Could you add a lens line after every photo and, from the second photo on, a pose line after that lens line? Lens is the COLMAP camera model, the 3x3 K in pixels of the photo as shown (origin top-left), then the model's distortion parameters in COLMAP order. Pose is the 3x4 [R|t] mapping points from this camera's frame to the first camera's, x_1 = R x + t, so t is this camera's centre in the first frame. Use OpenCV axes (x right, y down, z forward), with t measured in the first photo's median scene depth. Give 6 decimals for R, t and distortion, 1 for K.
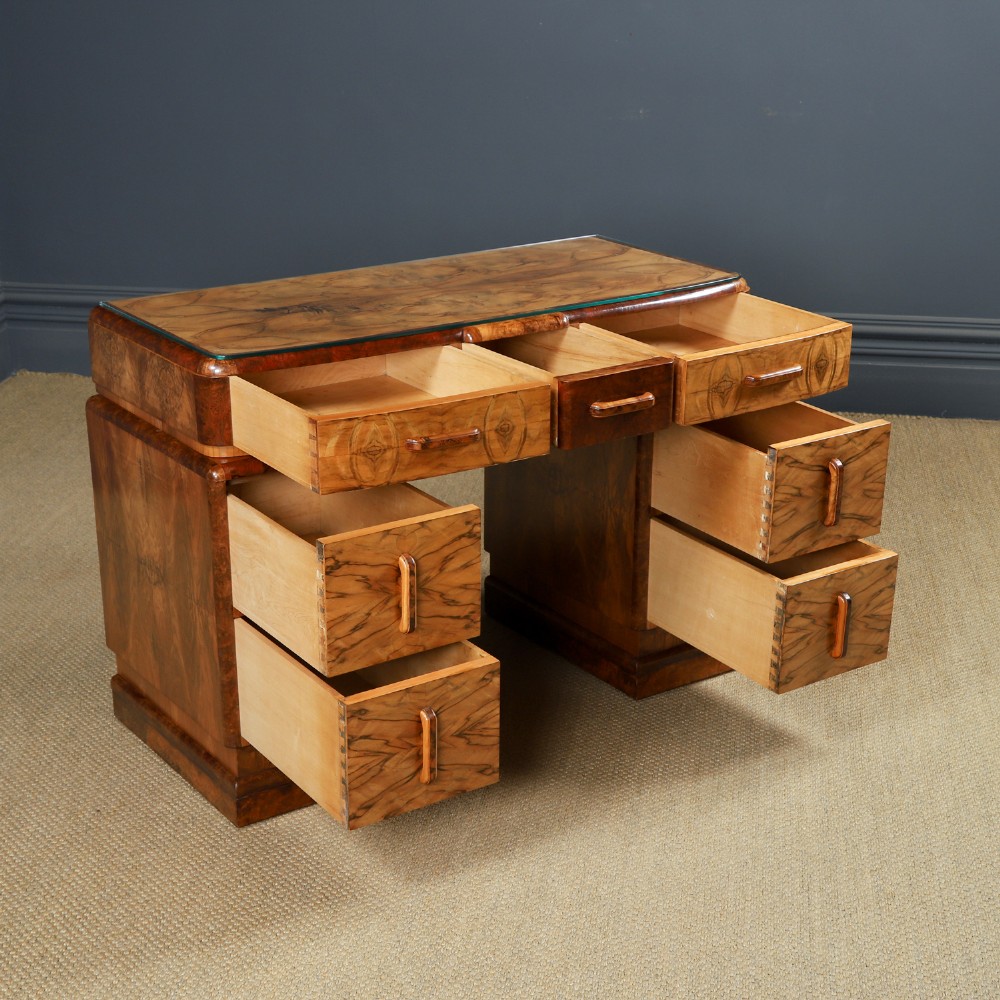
lens RADIAL K [[1677.0, 0, 496.3], [0, 1677.0, 497.3], [0, 0, 1]] dist [-0.028673, 0.000000]
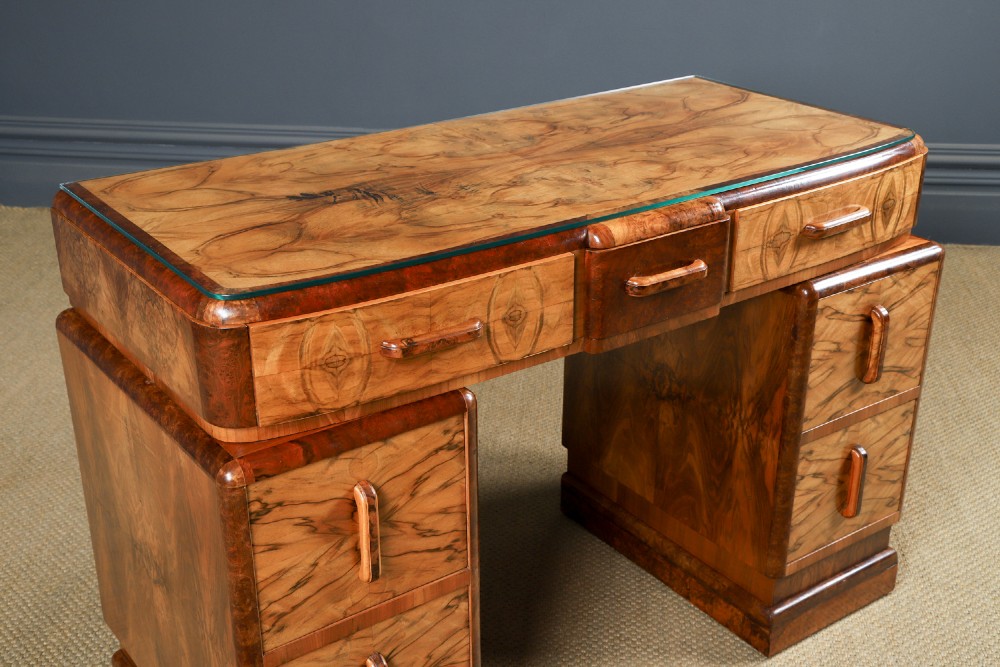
lens RADIAL K [[1185.0, 0, 501.8], [0, 1185.0, 334.7], [0, 0, 1]] dist [0.053335, 0.000000]
pose [[0.999575, -0.010349, 0.027259, -0.065408], [0.008094, 0.996635, 0.081570, -0.091229], [-0.028011, -0.081315, 0.996295, 0.476421]]
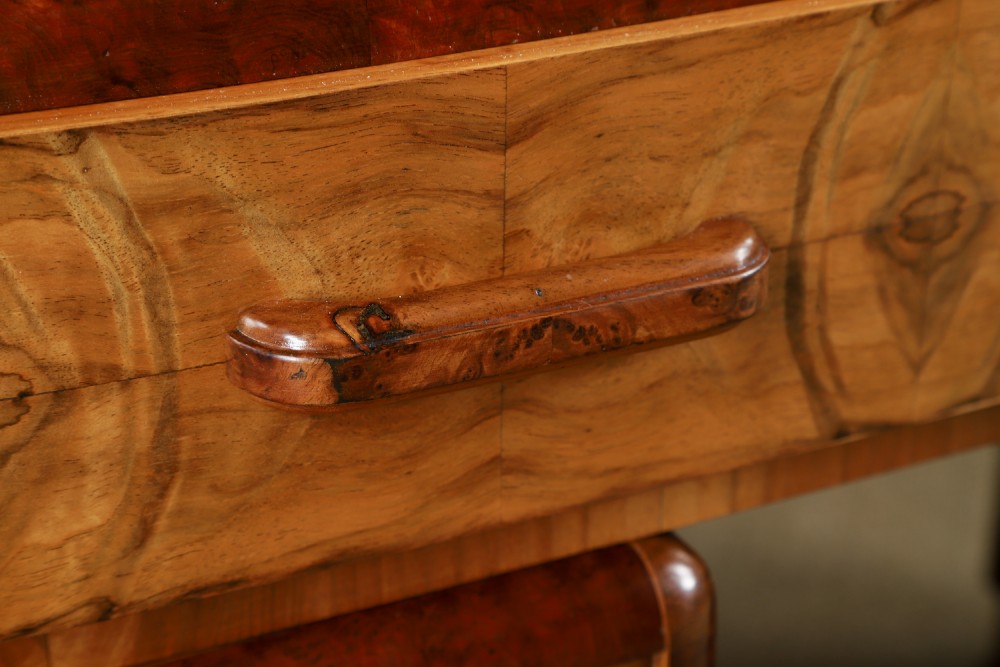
lens RADIAL K [[2122.5, 0, 498.5], [0, 2122.5, 338.4], [0, 0, 1]] dist [0.186331, 0.000000]
pose [[0.991221, 0.065507, -0.114847, -0.060262], [-0.048132, 0.987814, 0.148011, -0.068796], [0.123143, -0.141184, 0.982295, 0.874478]]
